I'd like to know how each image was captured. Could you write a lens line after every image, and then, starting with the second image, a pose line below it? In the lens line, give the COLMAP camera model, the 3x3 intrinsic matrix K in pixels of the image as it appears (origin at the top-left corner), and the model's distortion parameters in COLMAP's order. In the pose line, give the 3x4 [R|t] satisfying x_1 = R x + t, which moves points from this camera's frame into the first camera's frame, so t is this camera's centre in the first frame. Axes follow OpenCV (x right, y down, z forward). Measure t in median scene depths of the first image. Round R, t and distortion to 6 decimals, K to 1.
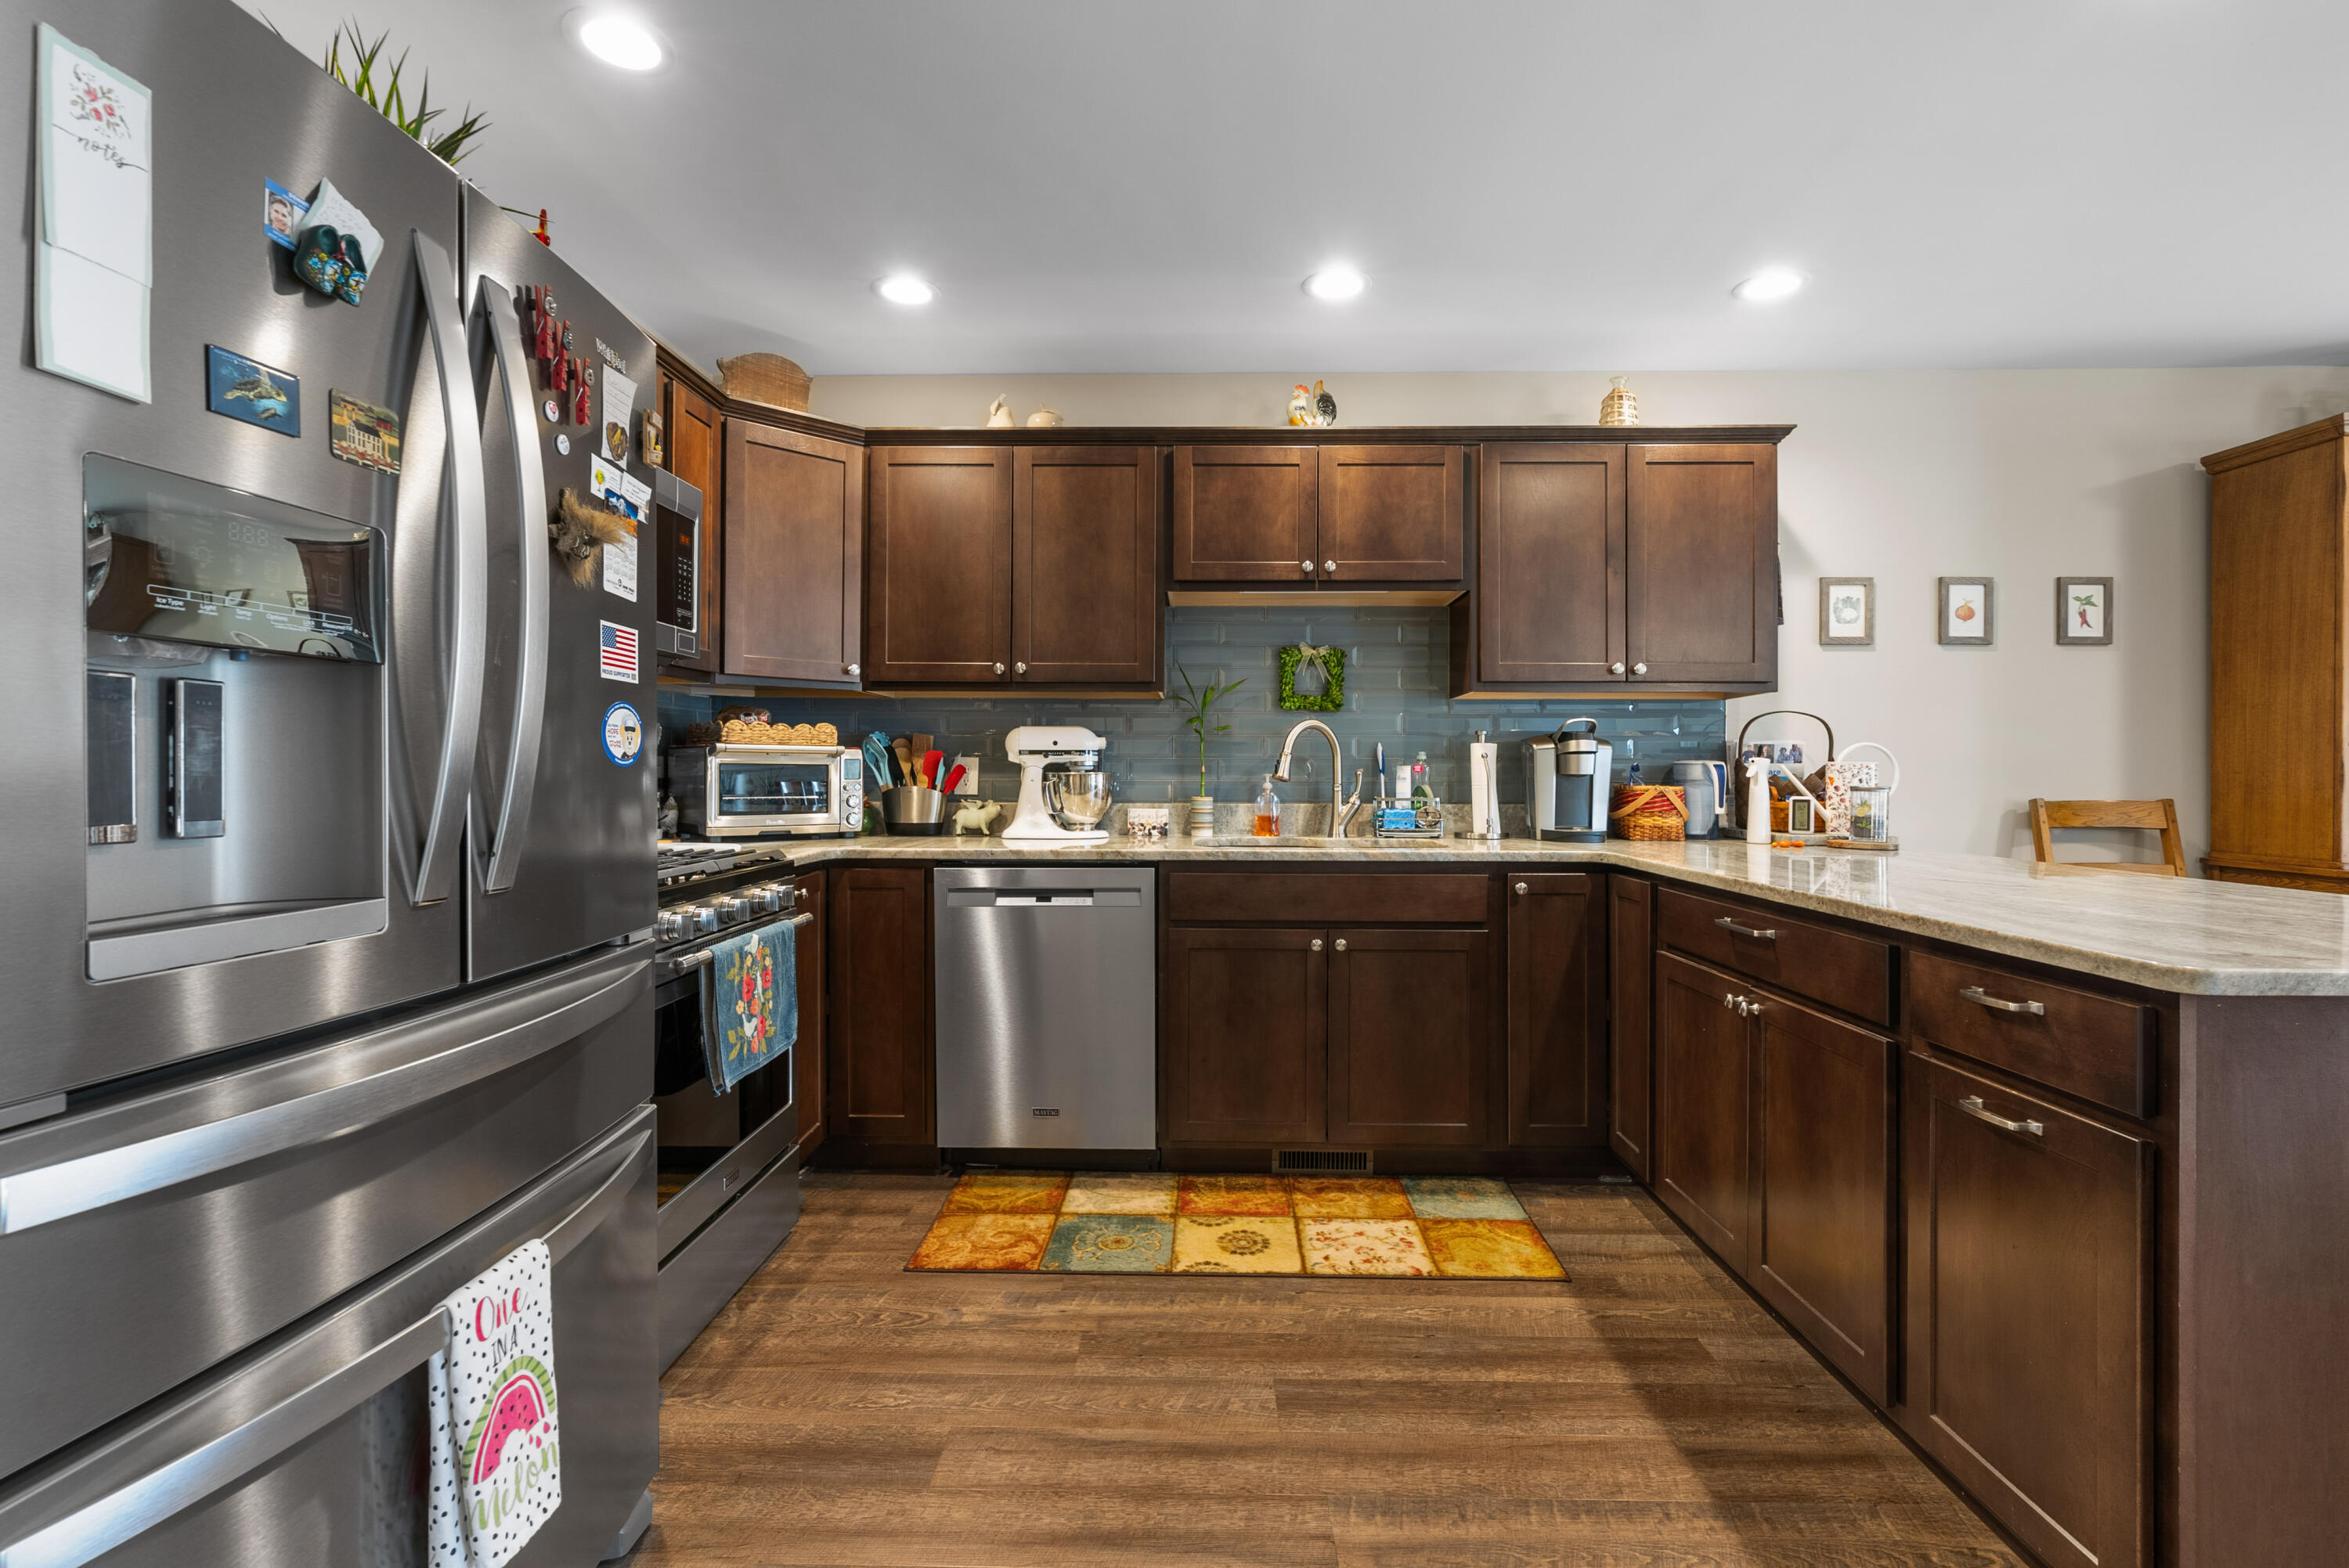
lens RADIAL K [[1067.9, 0, 1174.5], [0, 1067.9, 784.0], [0, 0, 1]] dist [-0.005734, -0.000185]
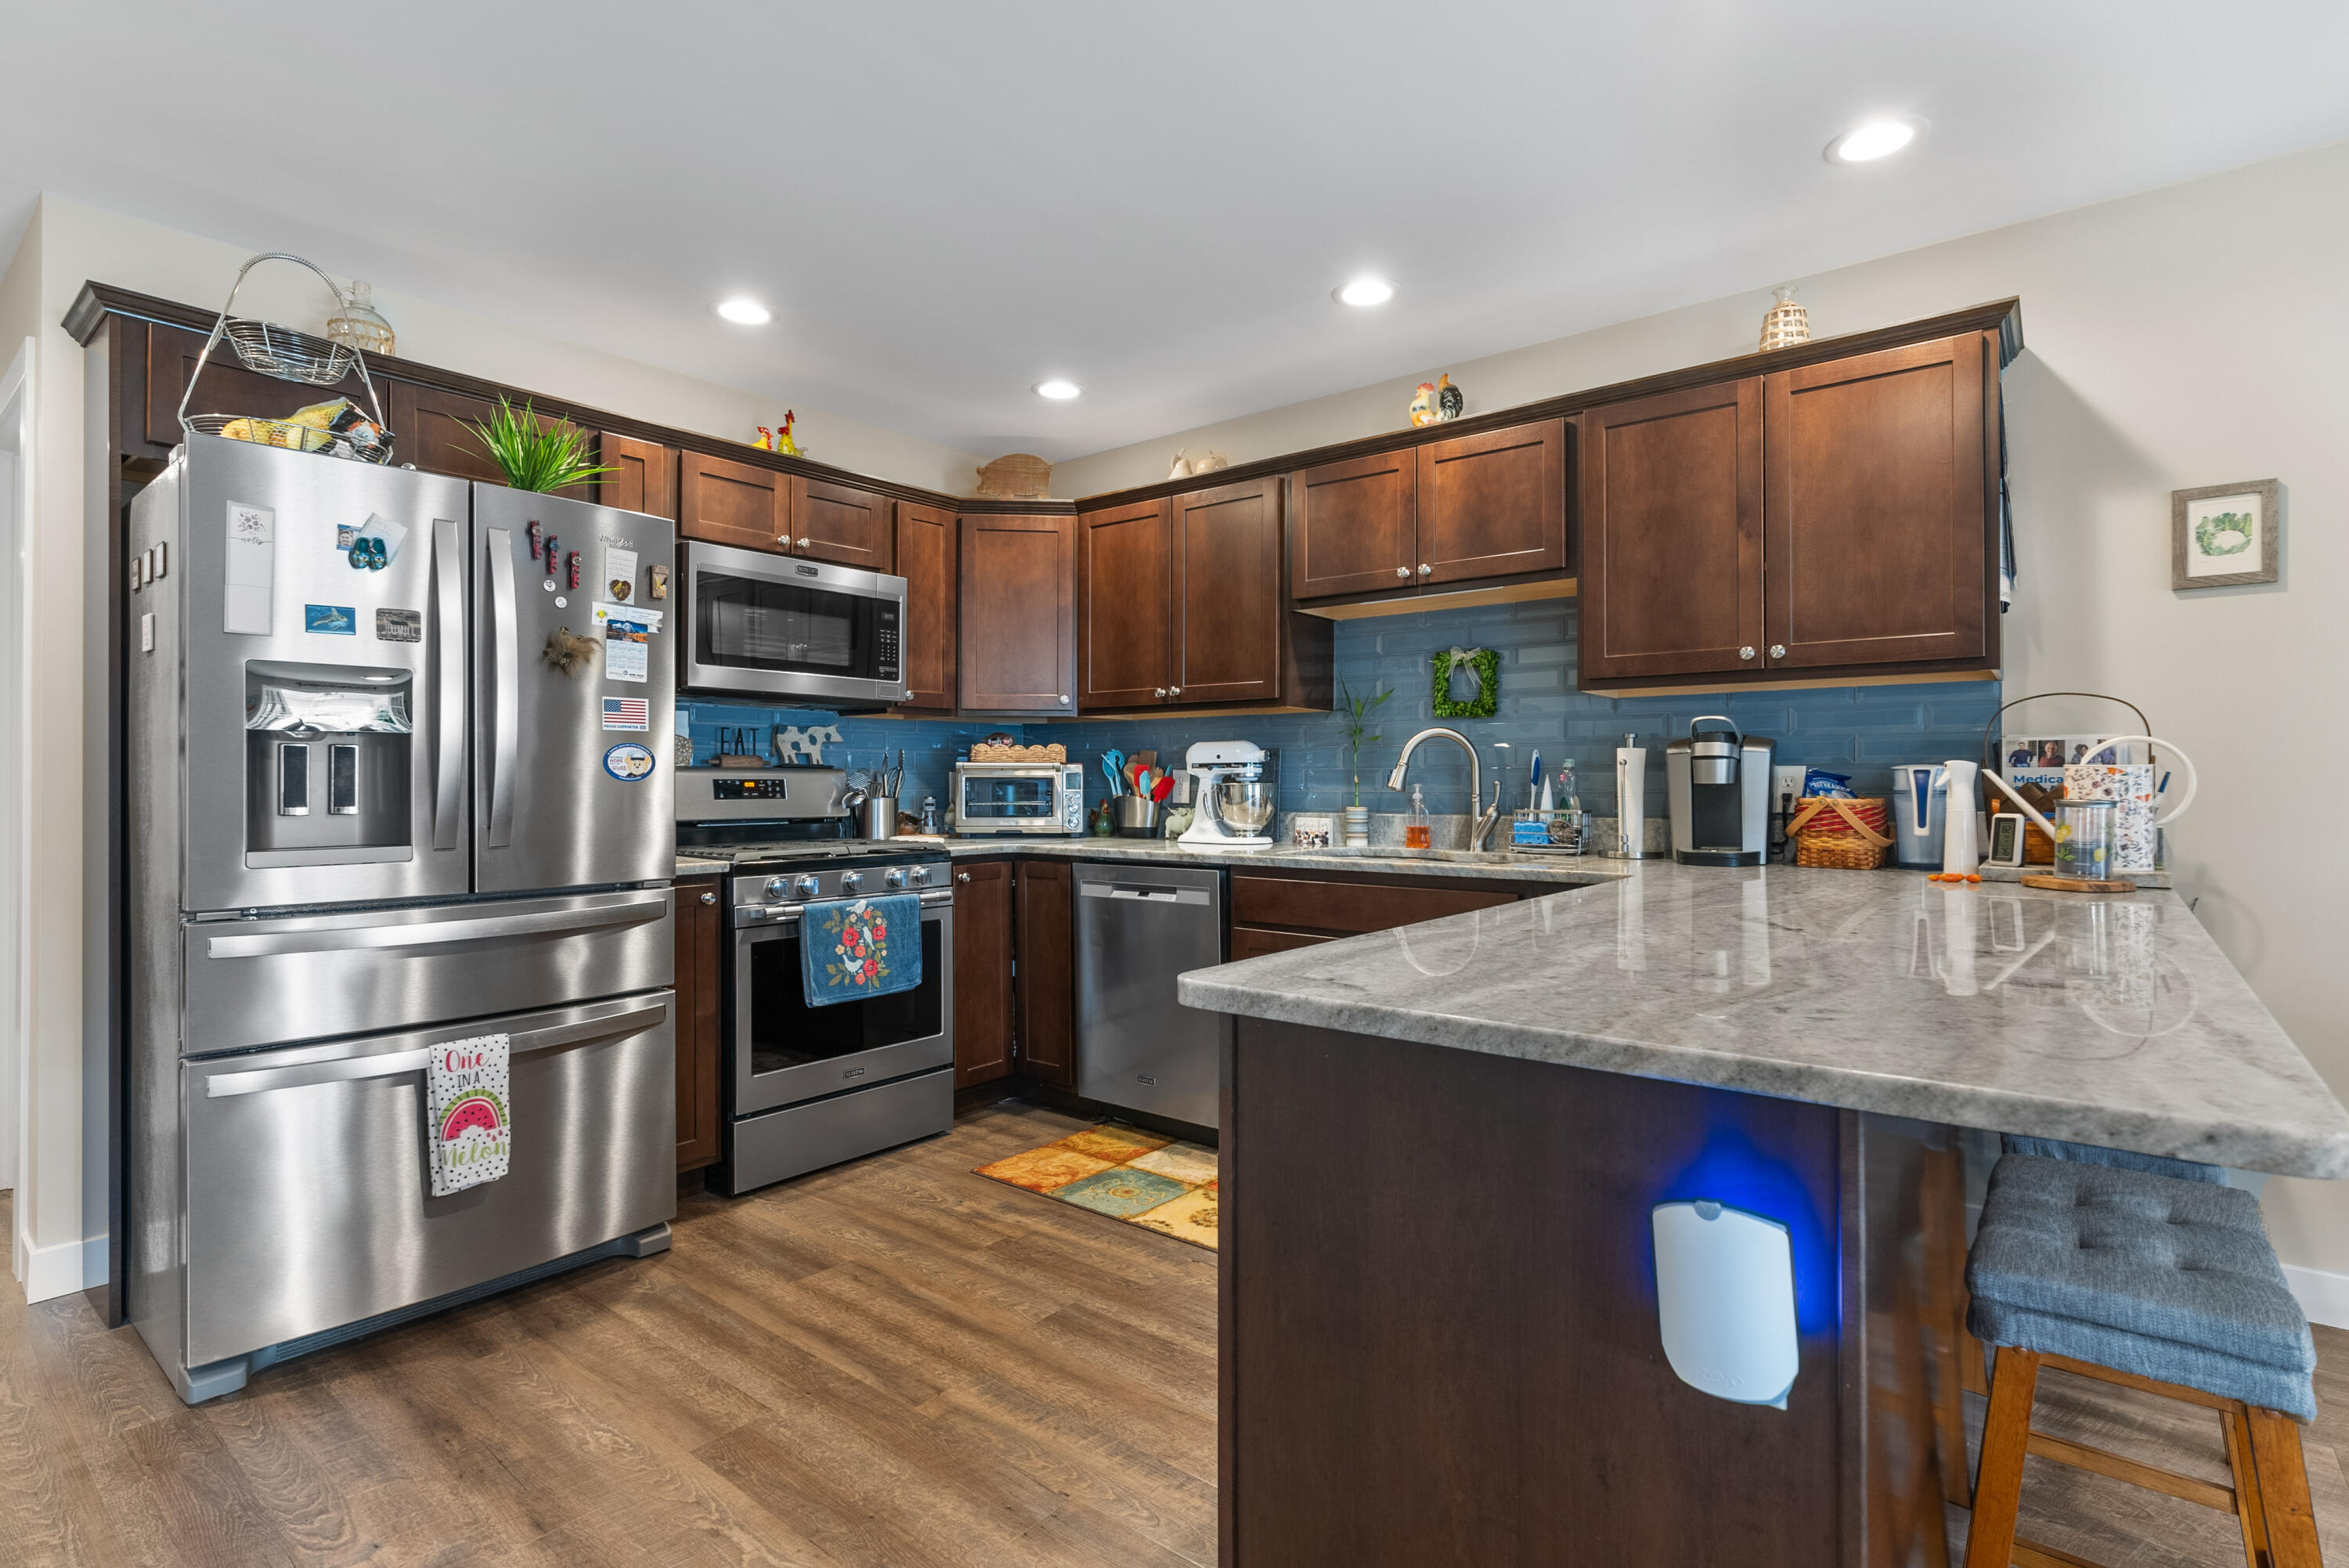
lens RADIAL K [[1129.2, 0, 1178.2], [0, 1129.2, 788.4], [0, 0, 1]] dist [-0.005270, -0.000217]
pose [[0.792627, -0.000560, -0.609707, 0.589178], [-0.003090, 0.999983, -0.004936, 0.000303], [0.609699, 0.005796, 0.792612, 0.054695]]
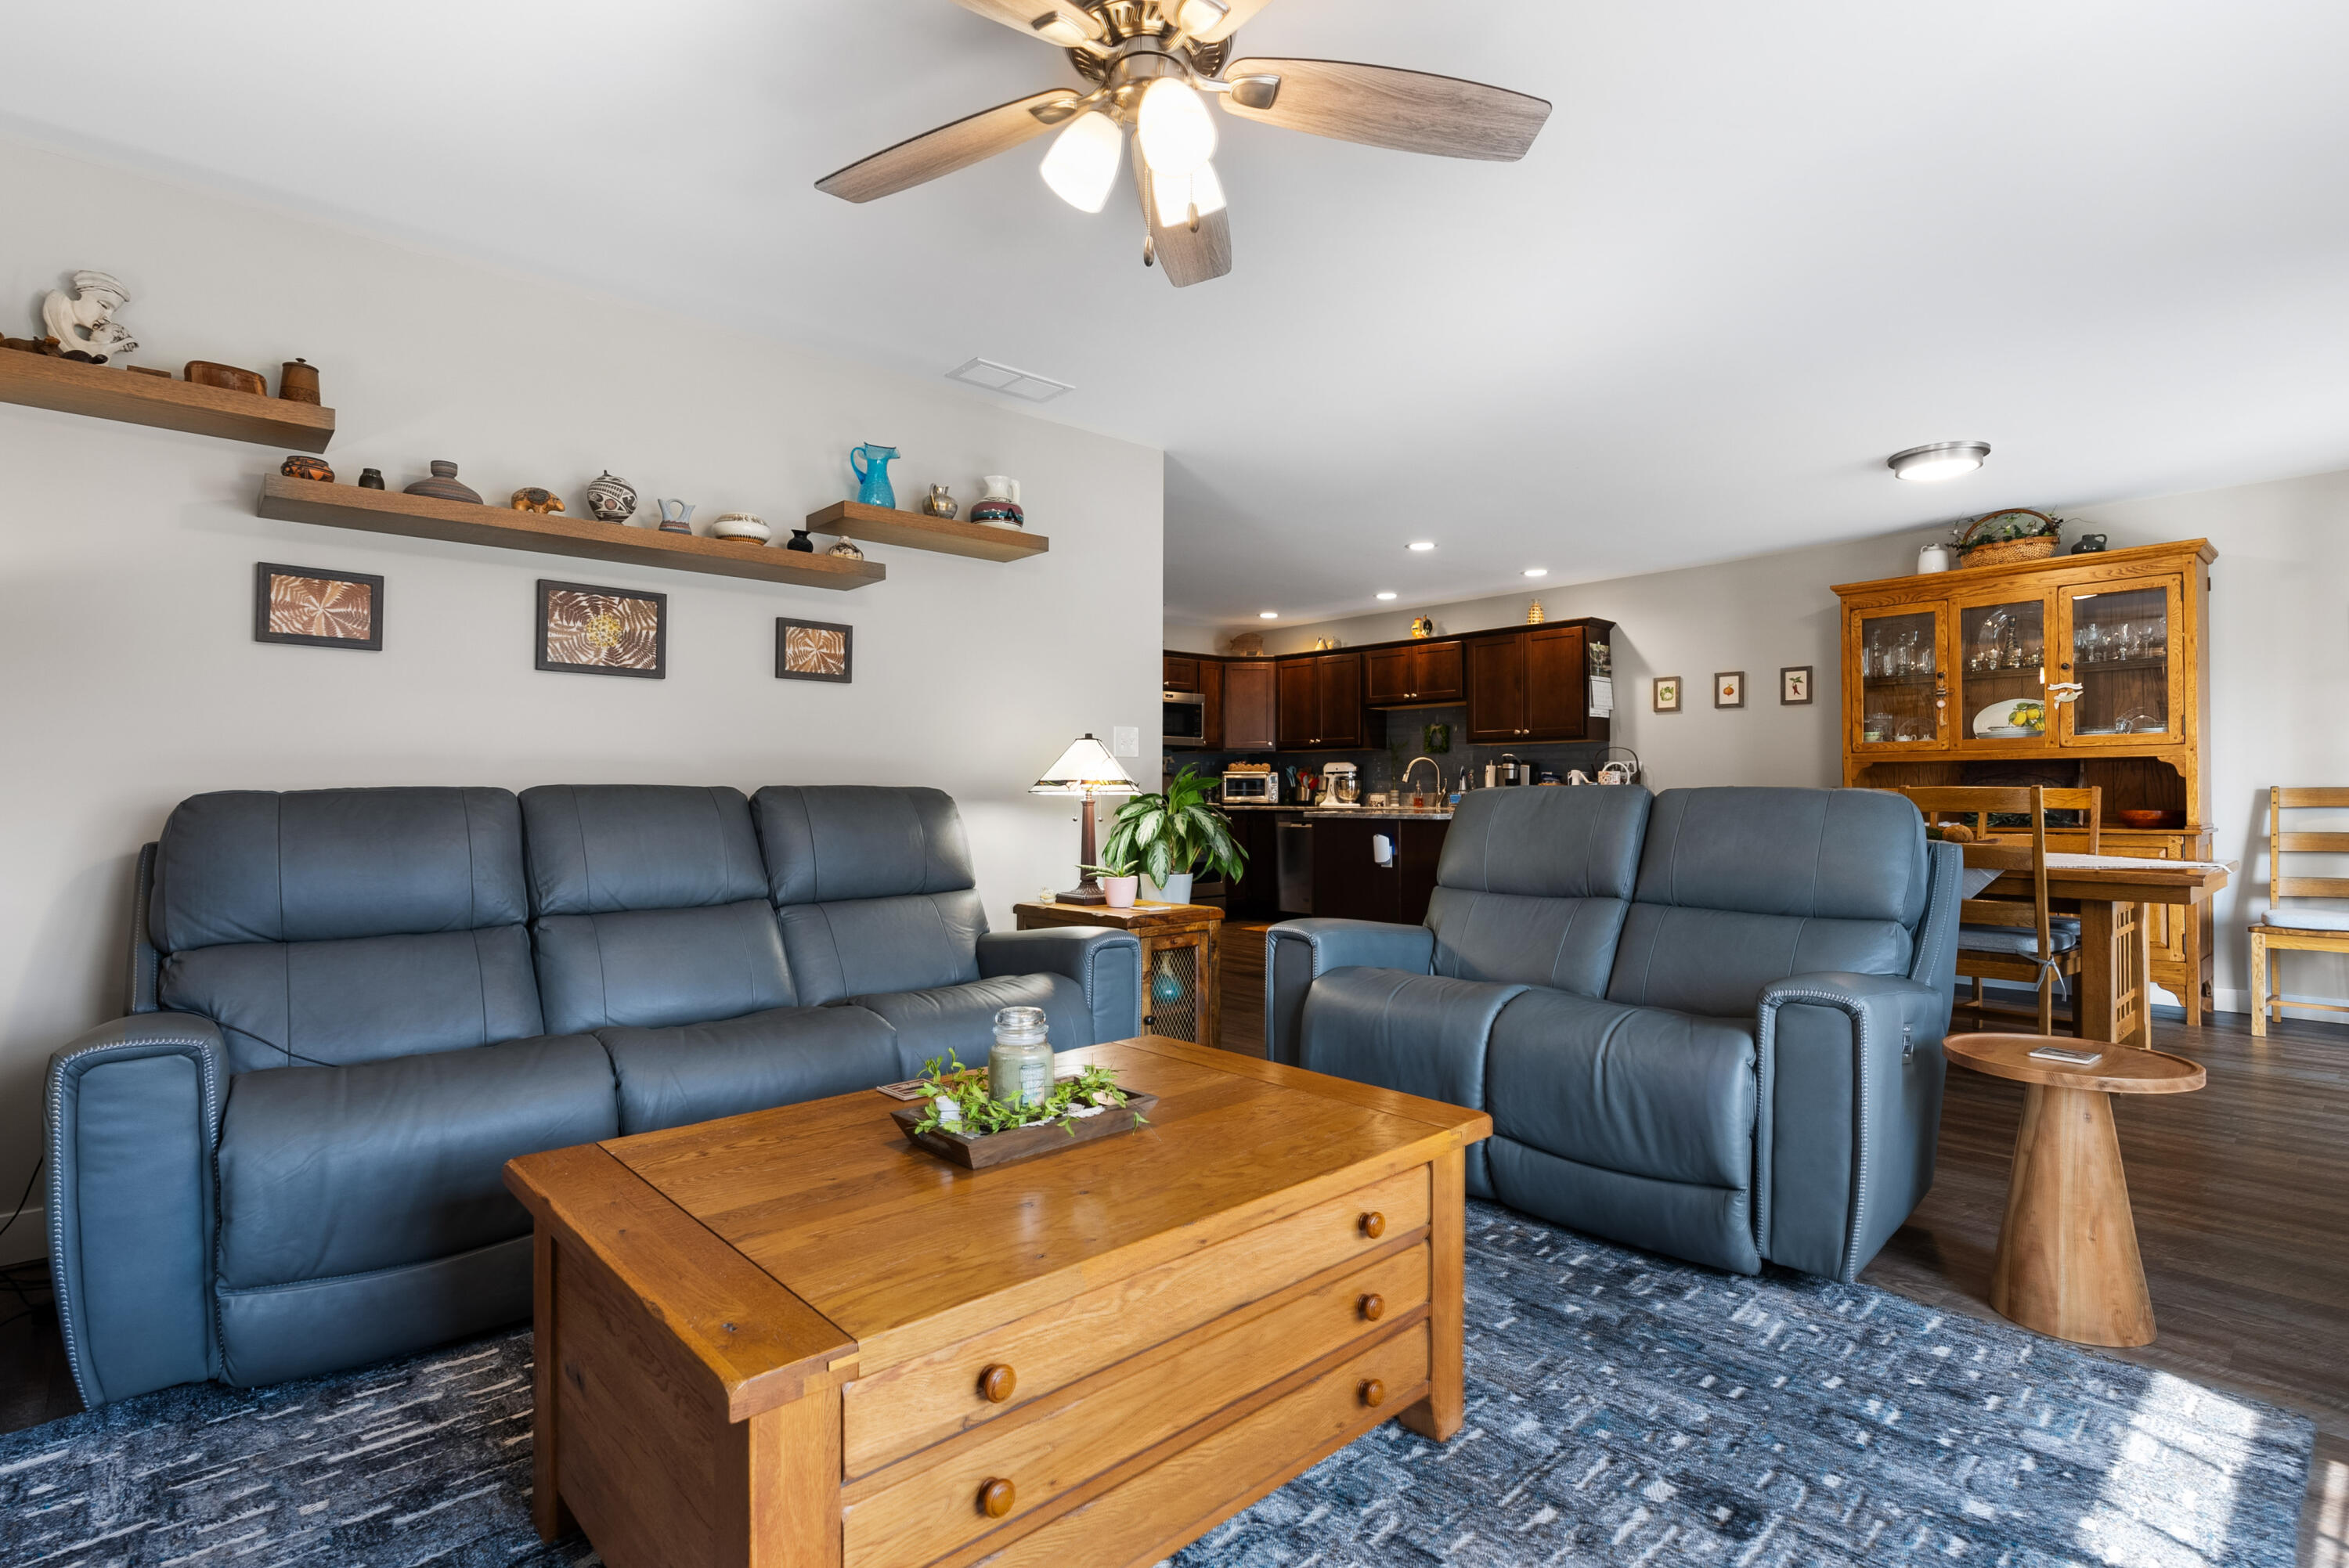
lens RADIAL K [[1117.3, 0, 1191.4], [0, 1117.3, 773.8], [0, 0, 1]] dist [-0.000938, 0.000215]
pose [[0.694971, -0.015517, -0.718871, 1.634793], [-0.006227, 0.999600, -0.027596, 0.051006], [0.719011, 0.023655, 0.694596, -1.154246]]
